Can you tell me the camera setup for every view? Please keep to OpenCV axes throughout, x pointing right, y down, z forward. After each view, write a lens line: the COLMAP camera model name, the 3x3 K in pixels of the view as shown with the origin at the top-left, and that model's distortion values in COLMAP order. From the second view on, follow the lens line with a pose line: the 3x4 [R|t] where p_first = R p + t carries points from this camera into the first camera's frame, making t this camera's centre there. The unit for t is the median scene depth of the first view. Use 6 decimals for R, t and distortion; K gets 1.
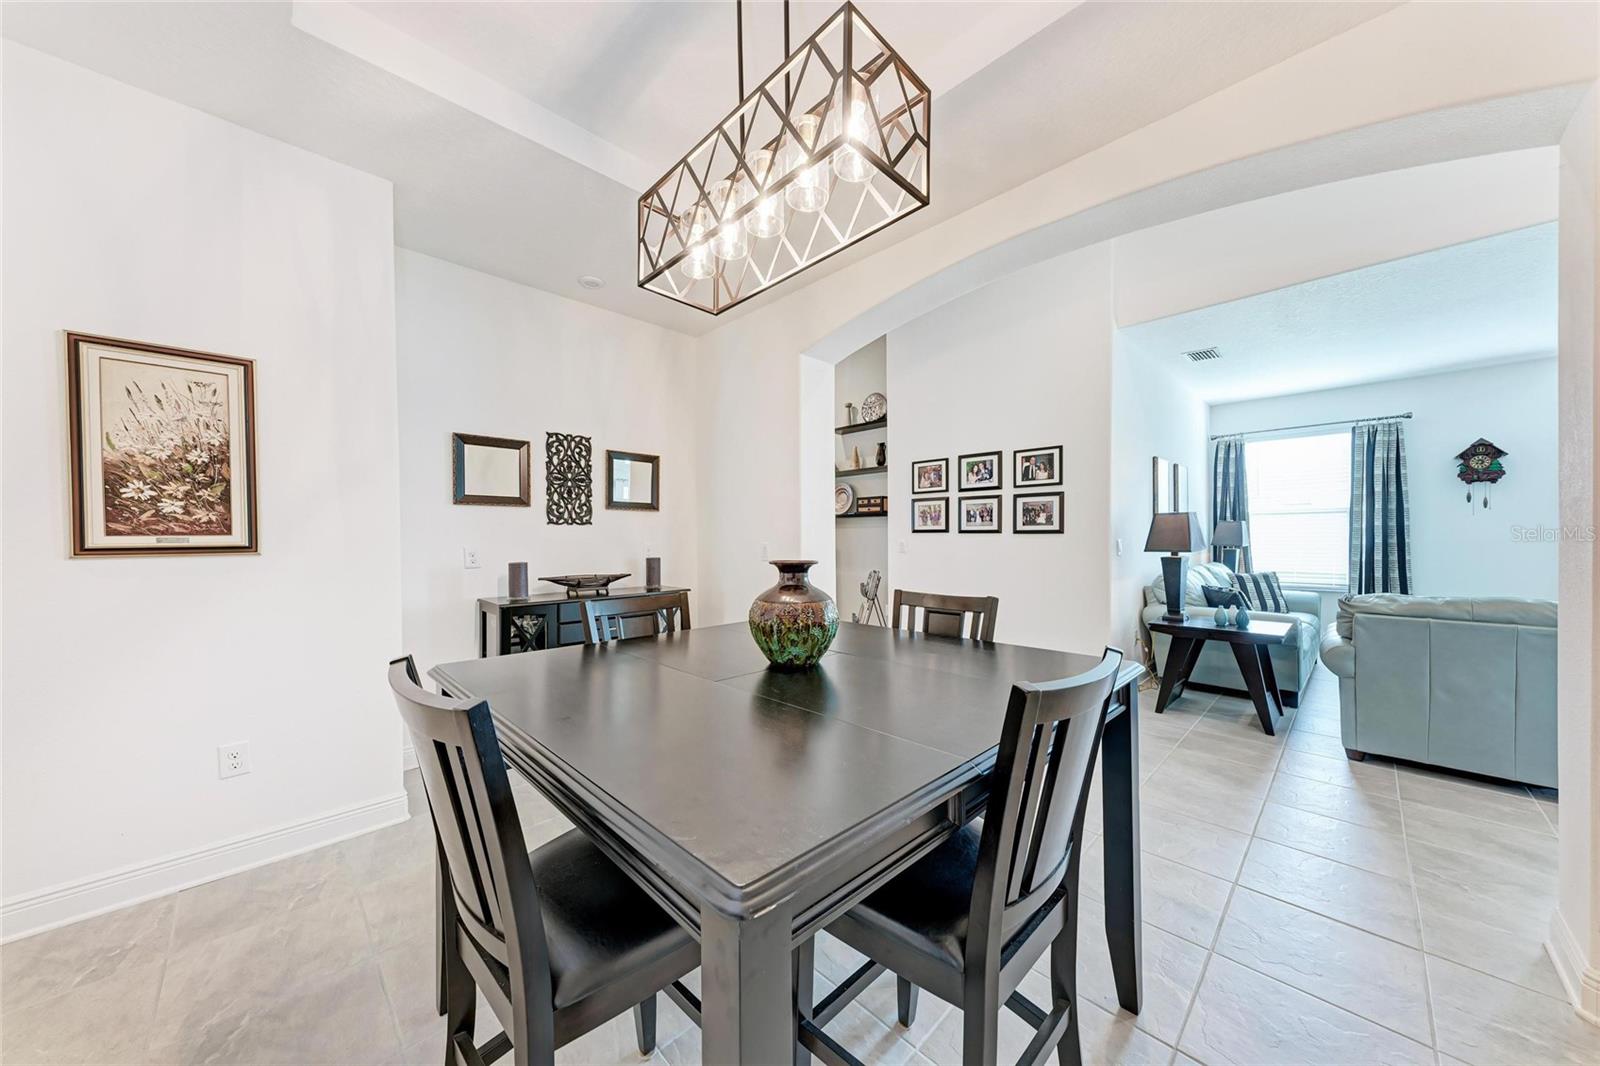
lens RADIAL K [[550.2, 0, 804.7], [0, 550.2, 541.2], [0, 0, 1]] dist [0.017695, -0.004524]
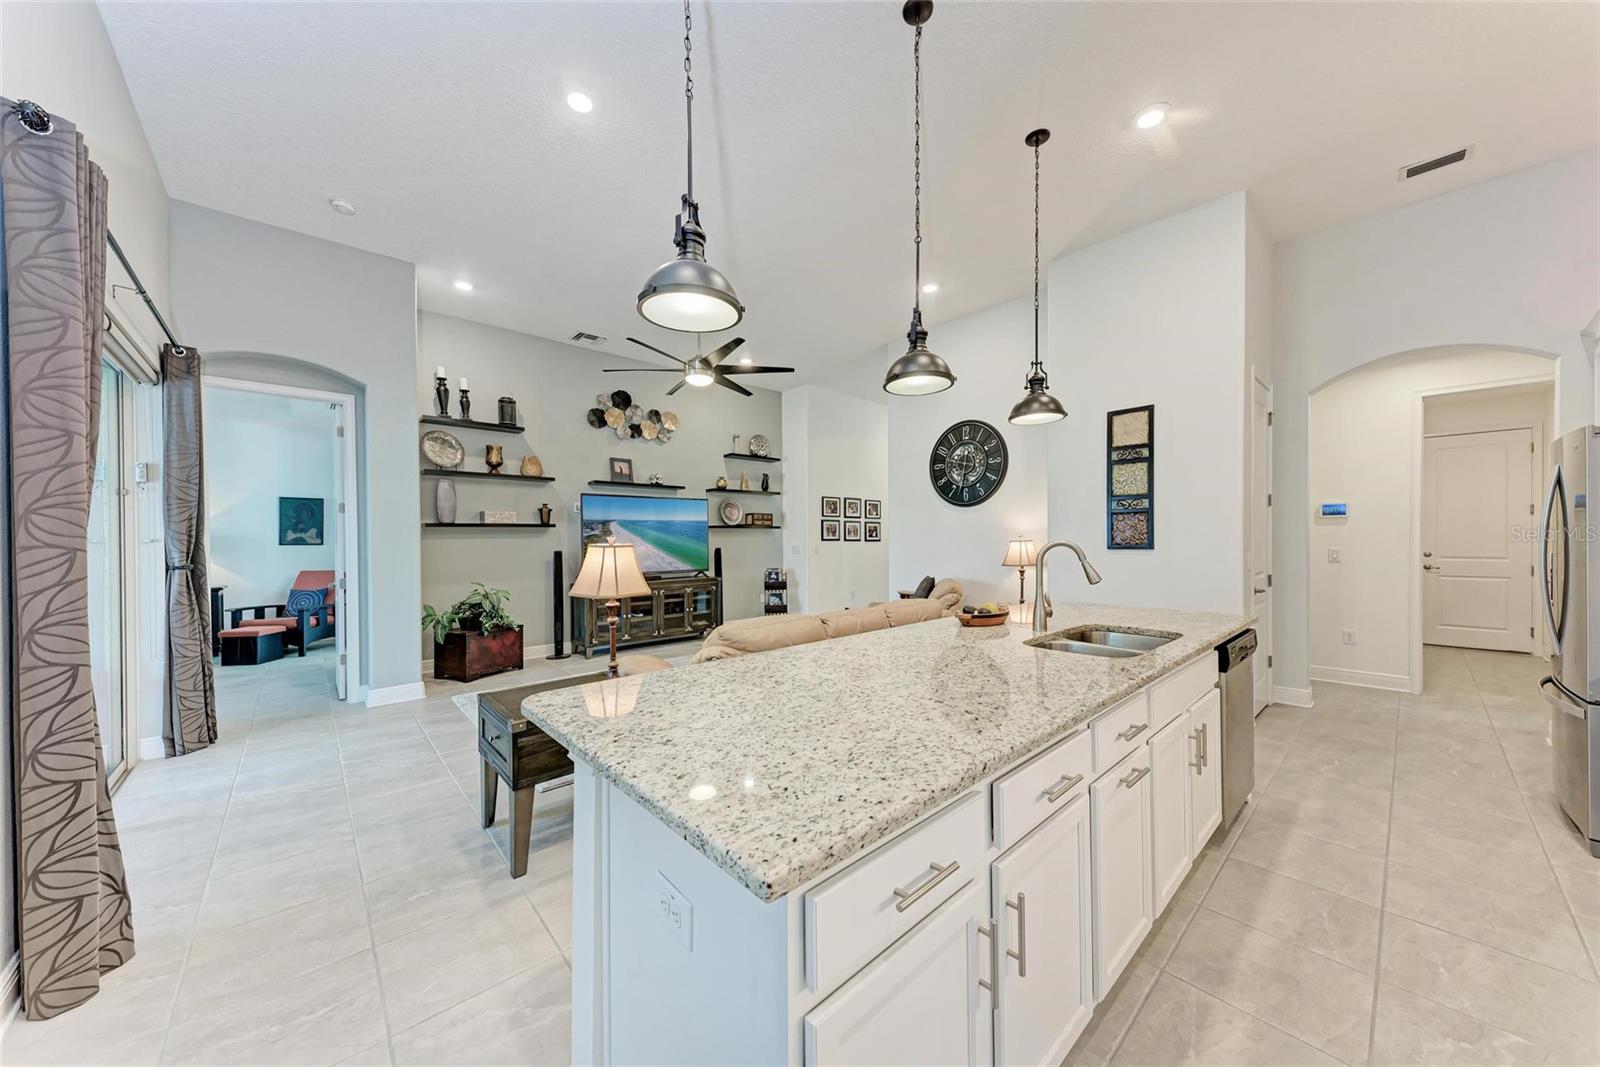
lens RADIAL K [[550.2, 0, 804.7], [0, 550.2, 541.7], [0, 0, 1]] dist [0.017695, -0.004524]
pose [[0.036827, 0.000741, 0.999321, -1.462450], [0.013682, 0.999906, -0.001245, -0.011749], [-0.999228, 0.013718, 0.036813, 1.038483]]
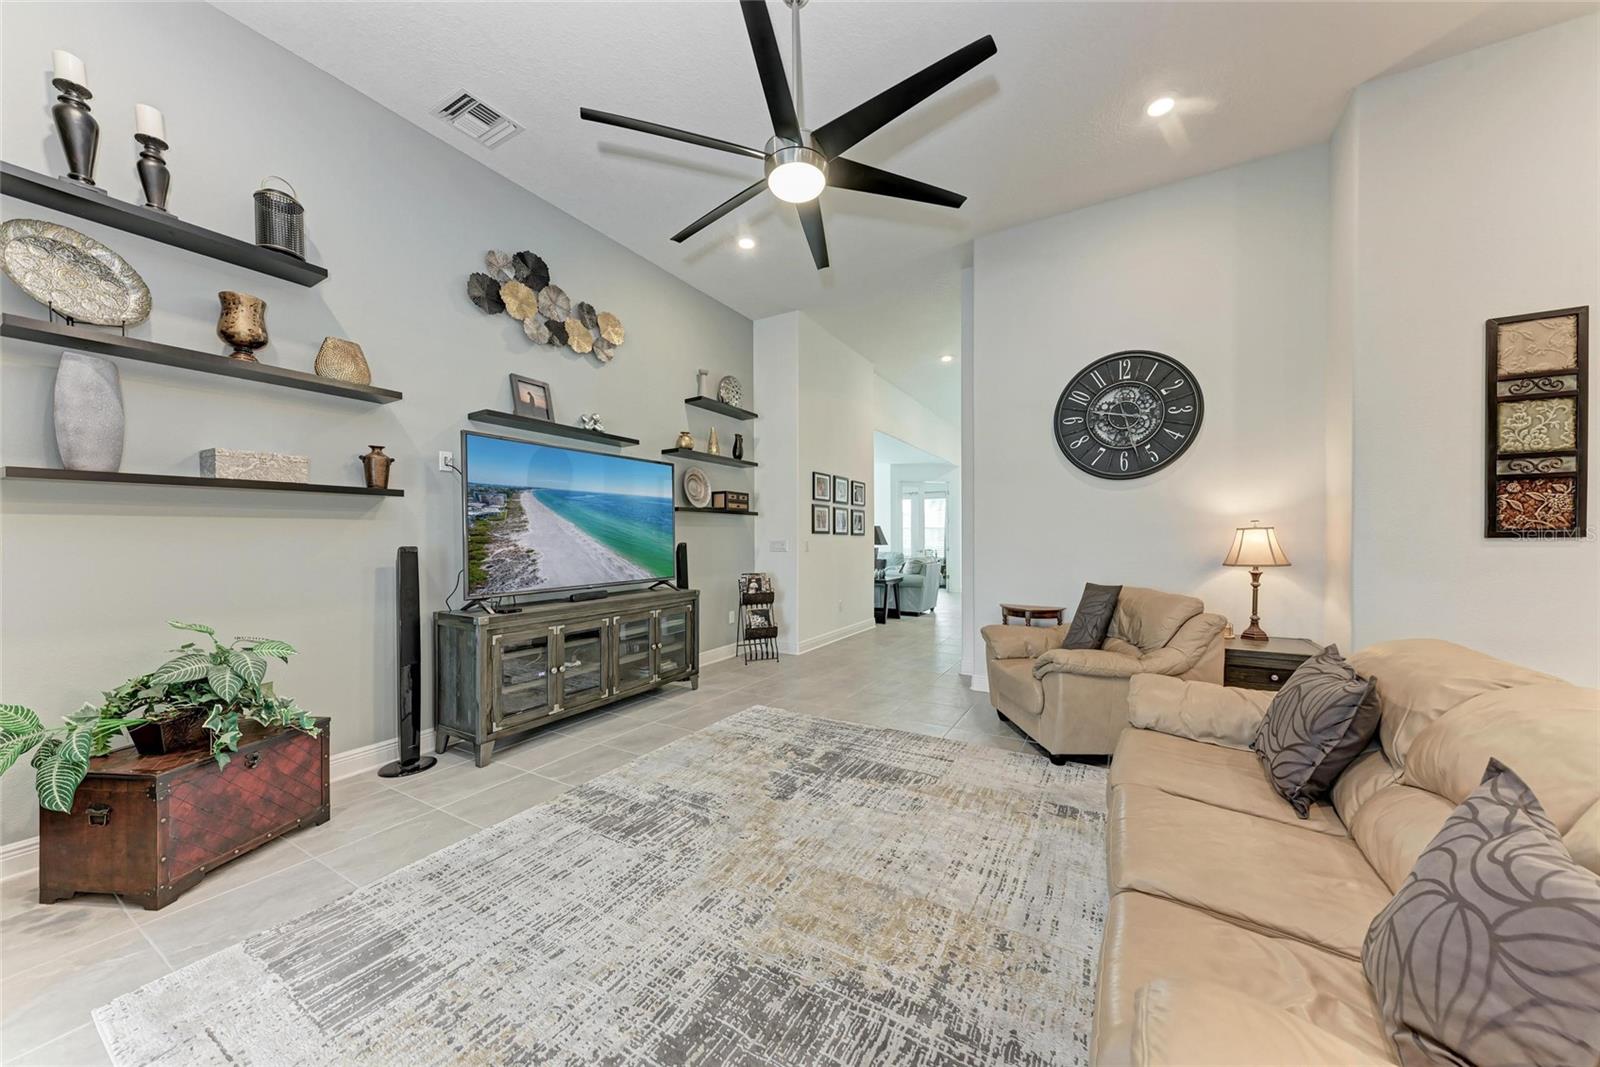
lens RADIAL K [[550.2, 0, 804.7], [0, 550.2, 541.7], [0, 0, 1]] dist [0.017695, -0.004524]
pose [[-0.265609, 0.000867, 0.964080, -0.940002], [0.012422, 0.999920, 0.002523, -0.001347], [-0.964001, 0.012646, -0.265599, 1.381346]]
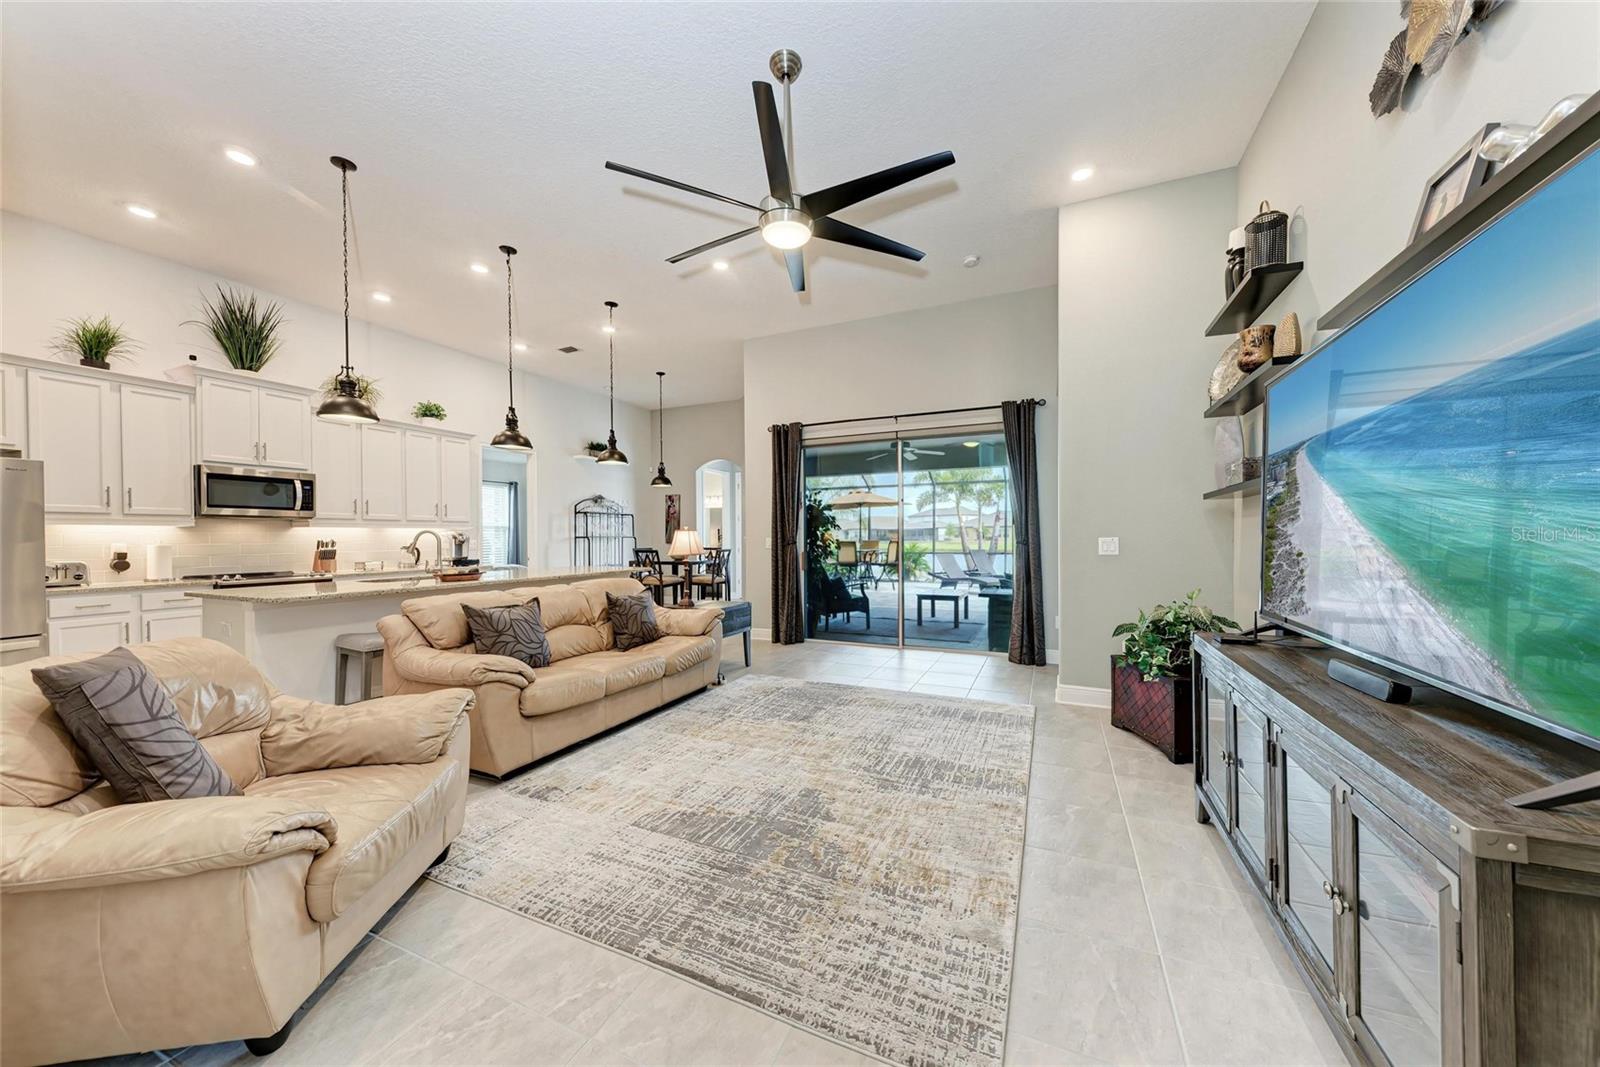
lens RADIAL K [[540.9, 0, 800.0], [0, 540.9, 533.5], [0, 0, 1]] dist [0.016569, -0.004146]
pose [[0.357771, -0.007035, -0.933783, 0.032265], [0.000580, 0.999973, -0.007312, -0.002881], [0.933809, 0.002074, 0.357766, 1.077158]]
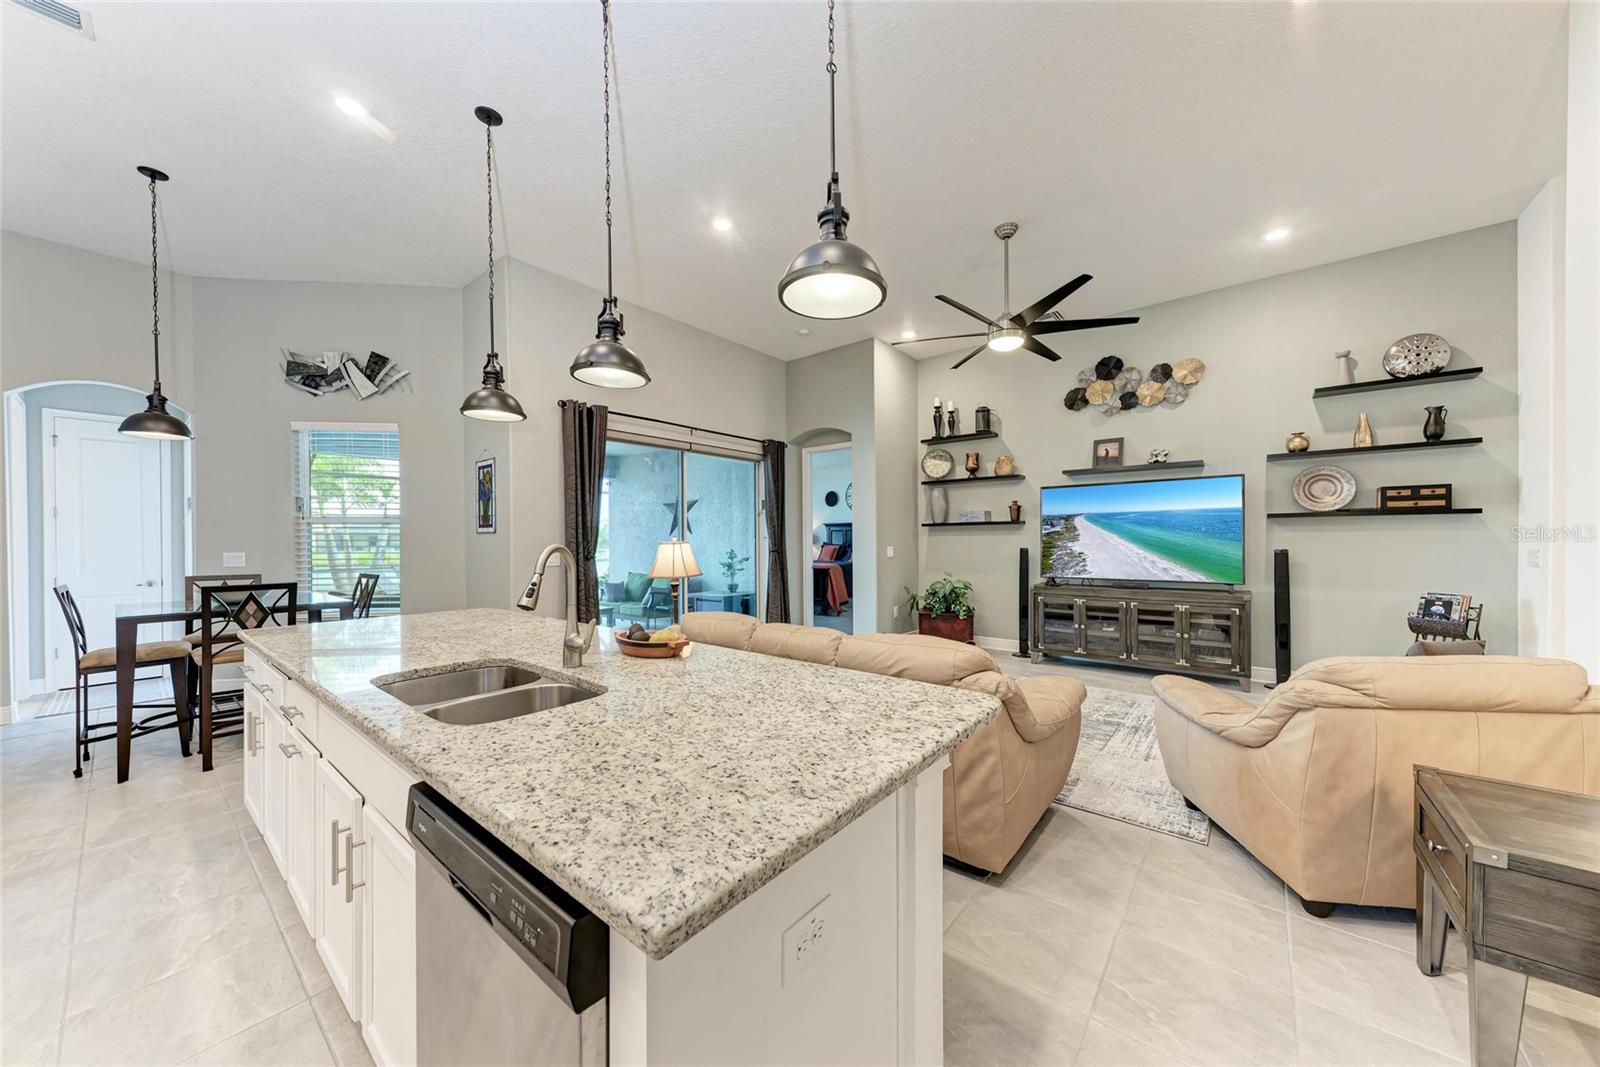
lens RADIAL K [[557.8, 0, 793.0], [0, 557.8, 538.6], [0, 0, 1]] dist [0.000192, 0.000013]
pose [[0.994565, -0.004104, 0.104040, -0.884510], [0.004766, 0.999970, -0.006115, -0.017023], [-0.104012, 0.006578, 0.994554, 0.475510]]
